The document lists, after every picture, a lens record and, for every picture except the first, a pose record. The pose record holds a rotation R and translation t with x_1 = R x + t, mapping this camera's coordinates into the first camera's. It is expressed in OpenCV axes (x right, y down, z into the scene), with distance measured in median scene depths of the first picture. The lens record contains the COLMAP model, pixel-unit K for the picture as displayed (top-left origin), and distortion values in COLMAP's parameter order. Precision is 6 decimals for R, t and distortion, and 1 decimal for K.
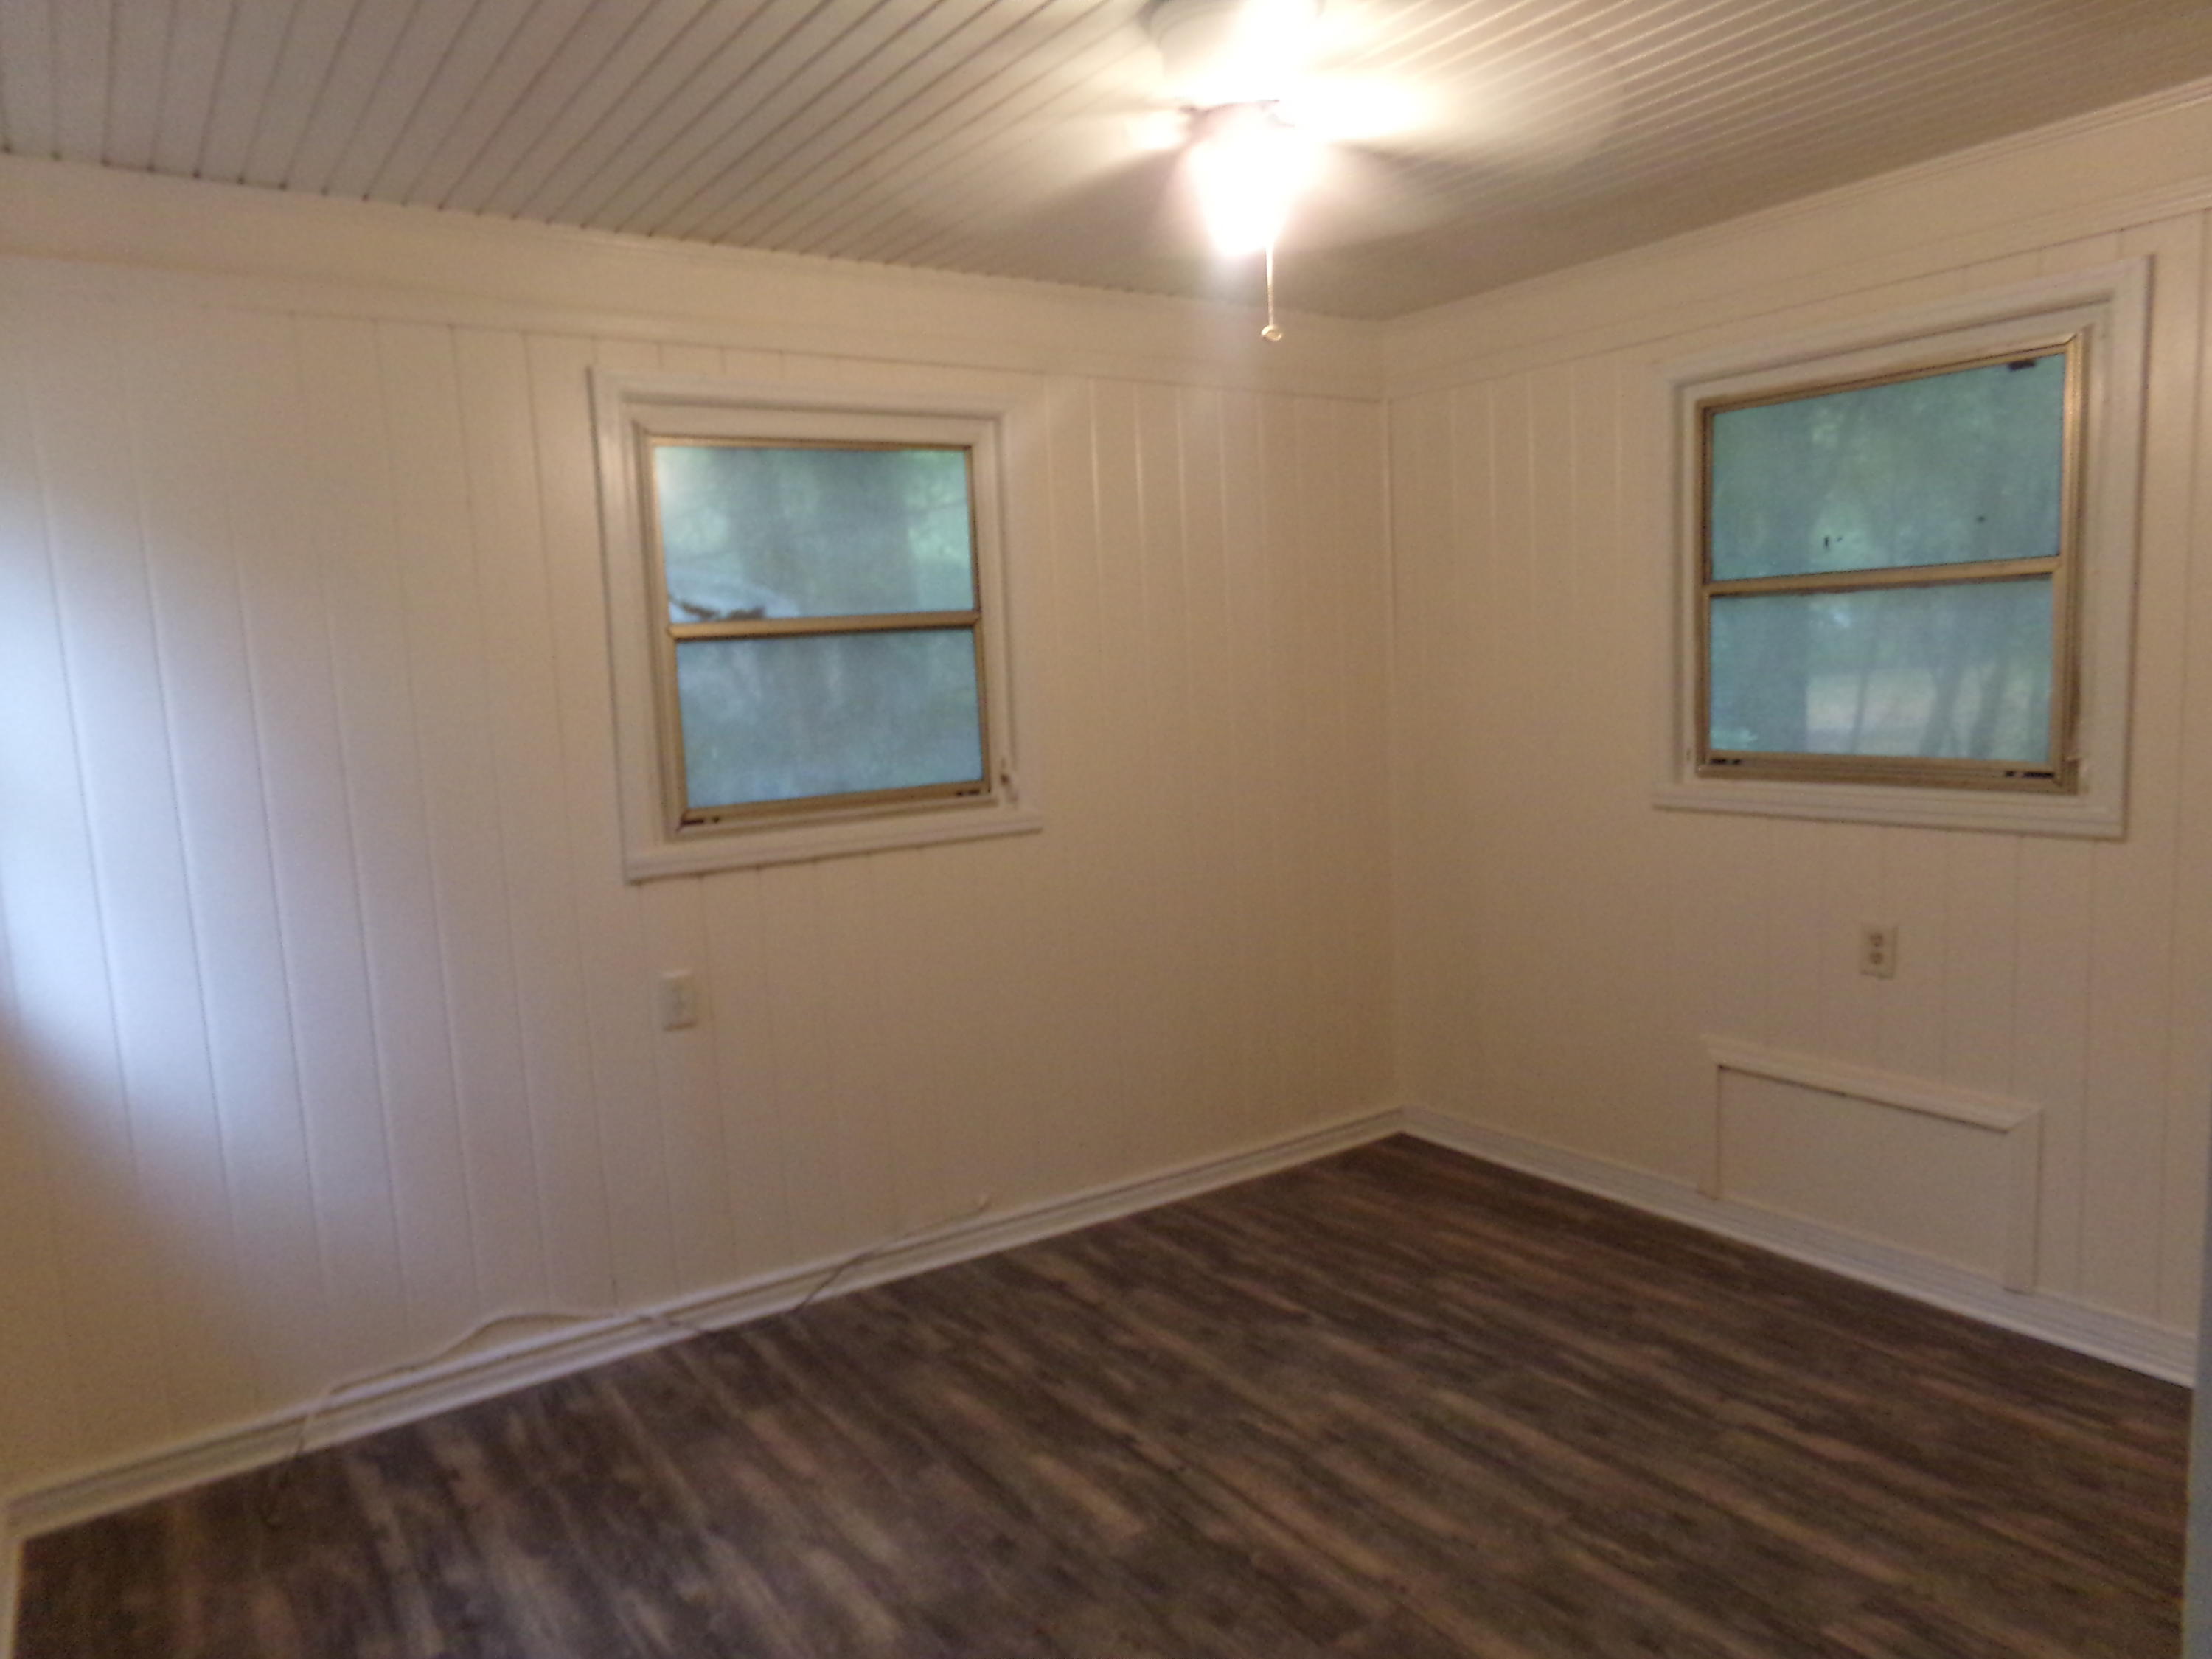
lens RADIAL K [[1483.5, 0, 1094.4], [0, 1483.5, 851.3], [0, 0, 1]] dist [-0.053072, 0.015717]
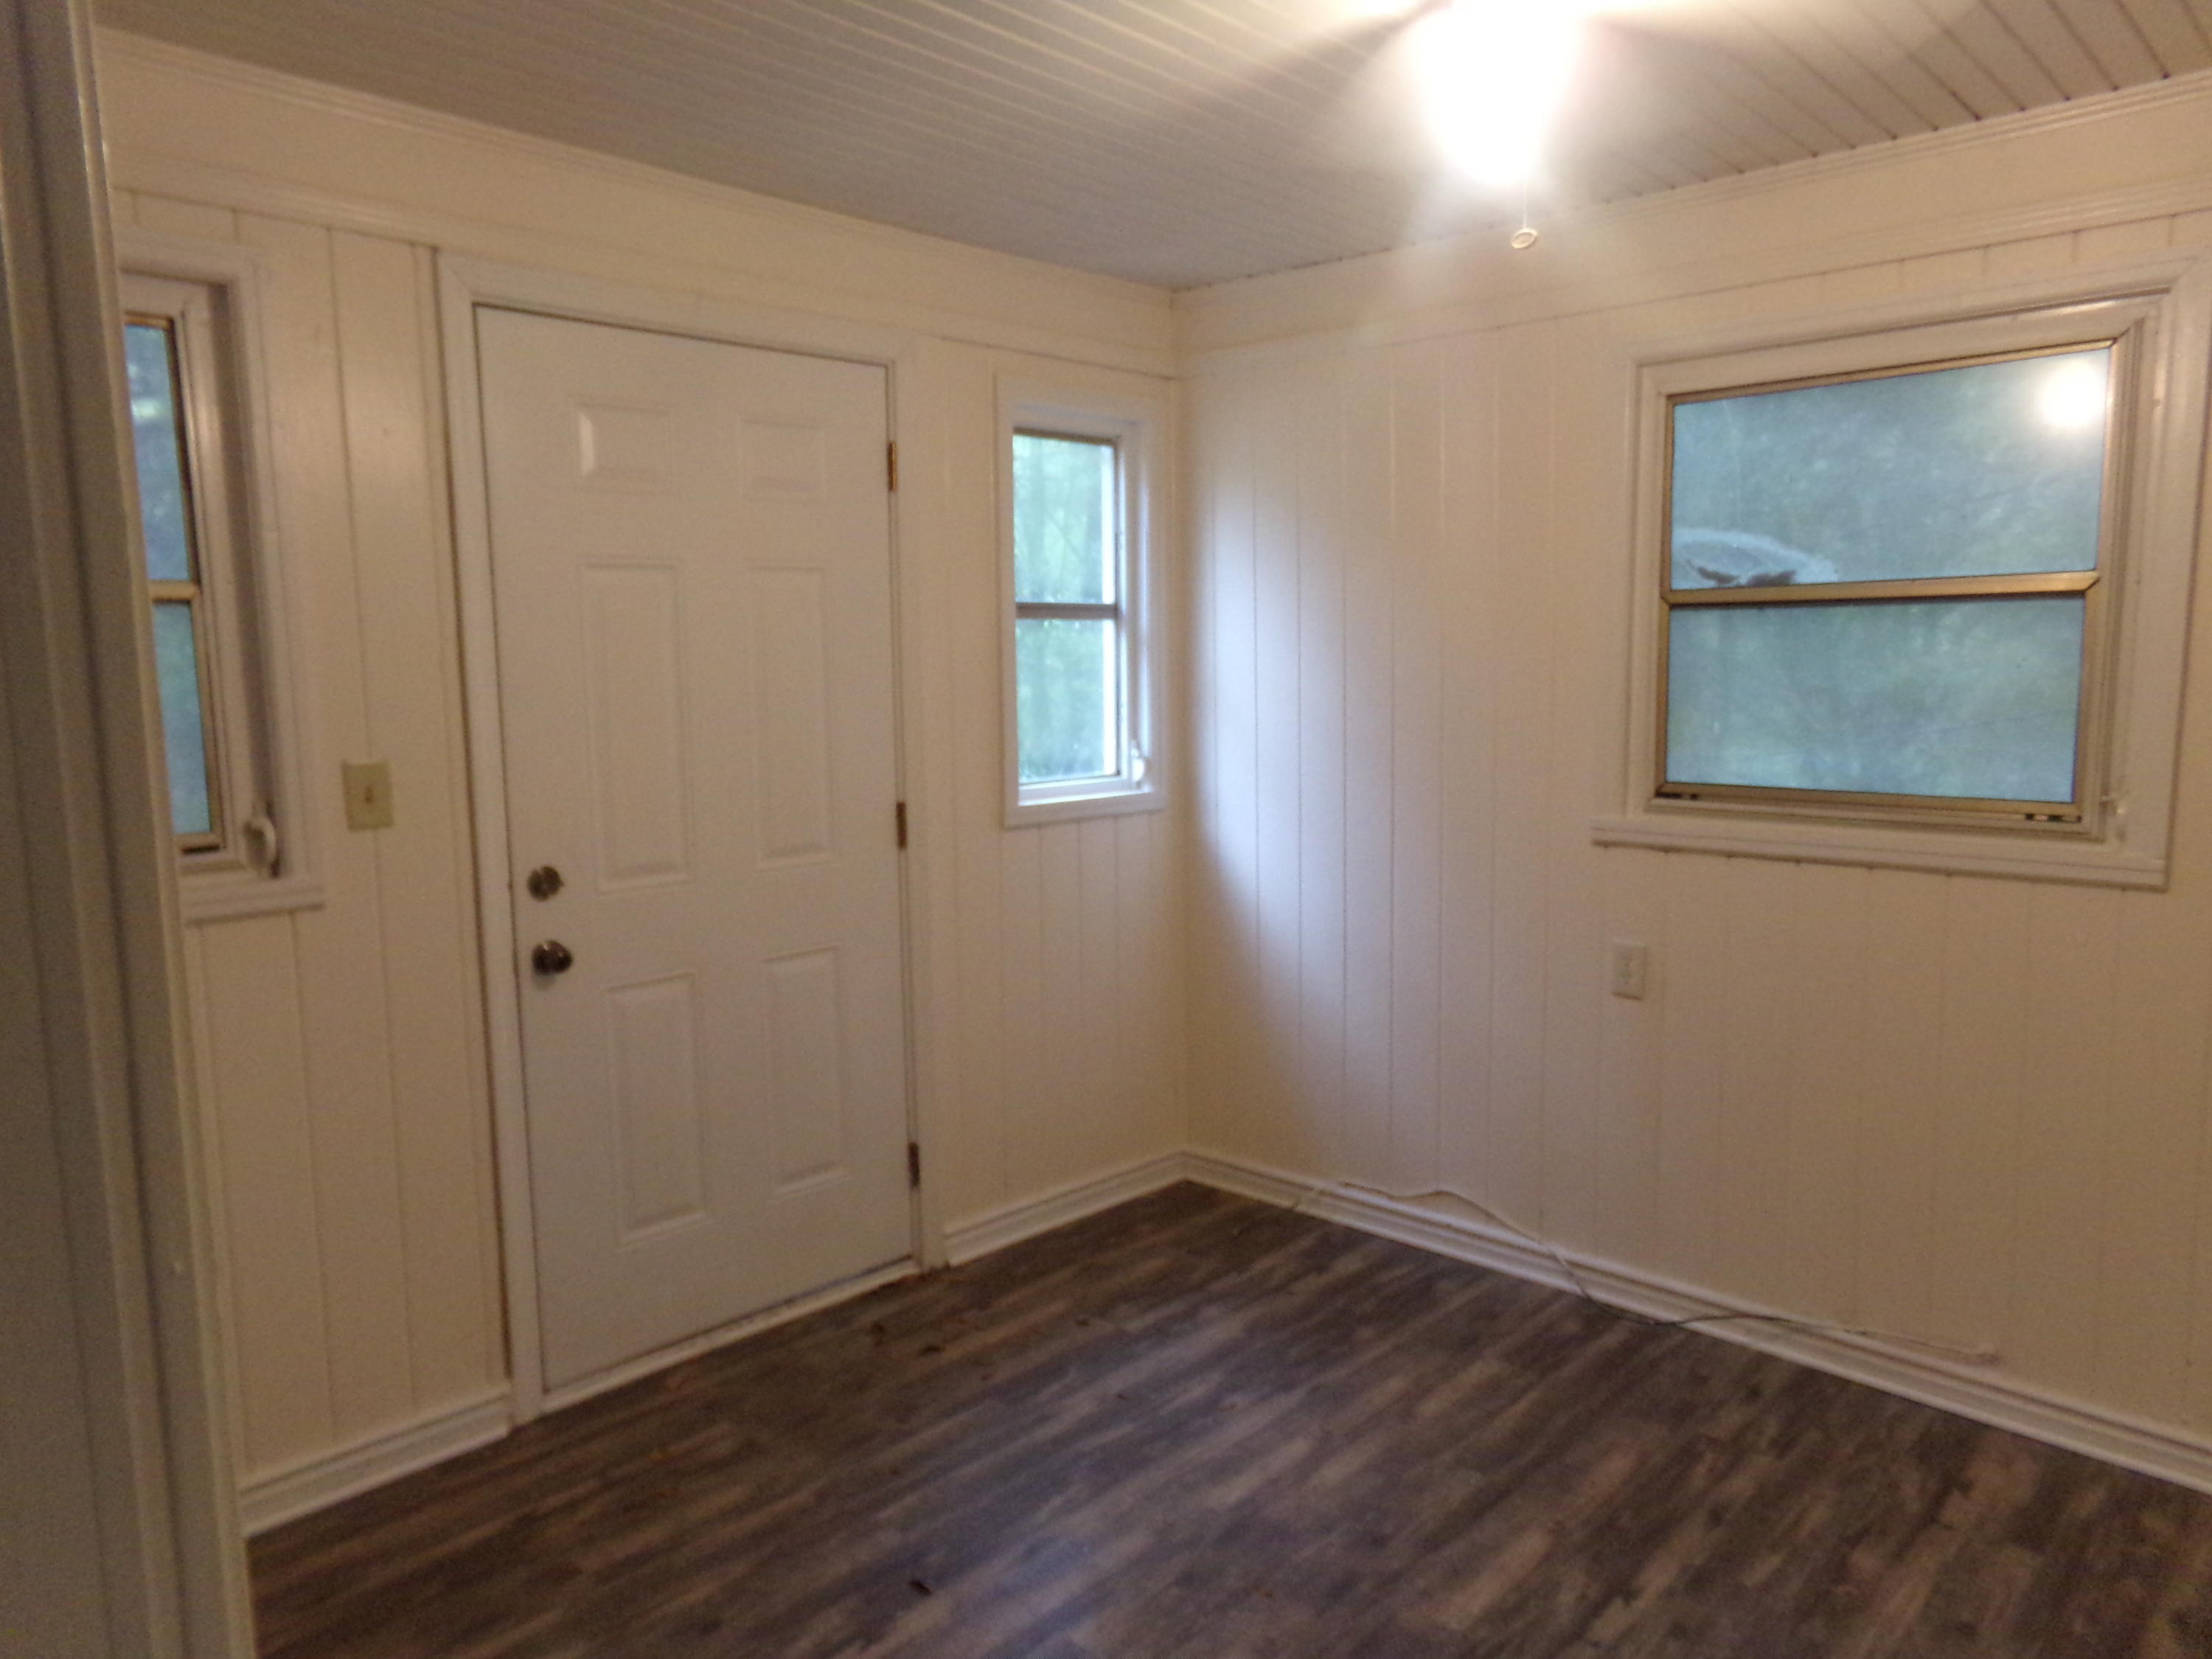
lens RADIAL K [[1483.5, 0, 1094.2], [0, 1483.5, 809.1], [0, 0, 1]] dist [-0.053072, 0.015717]
pose [[0.190812, 0.144139, -0.970986, 0.628532], [-0.124354, 0.984741, 0.121744, -0.085850], [0.973718, 0.097516, 0.205825, 0.453340]]
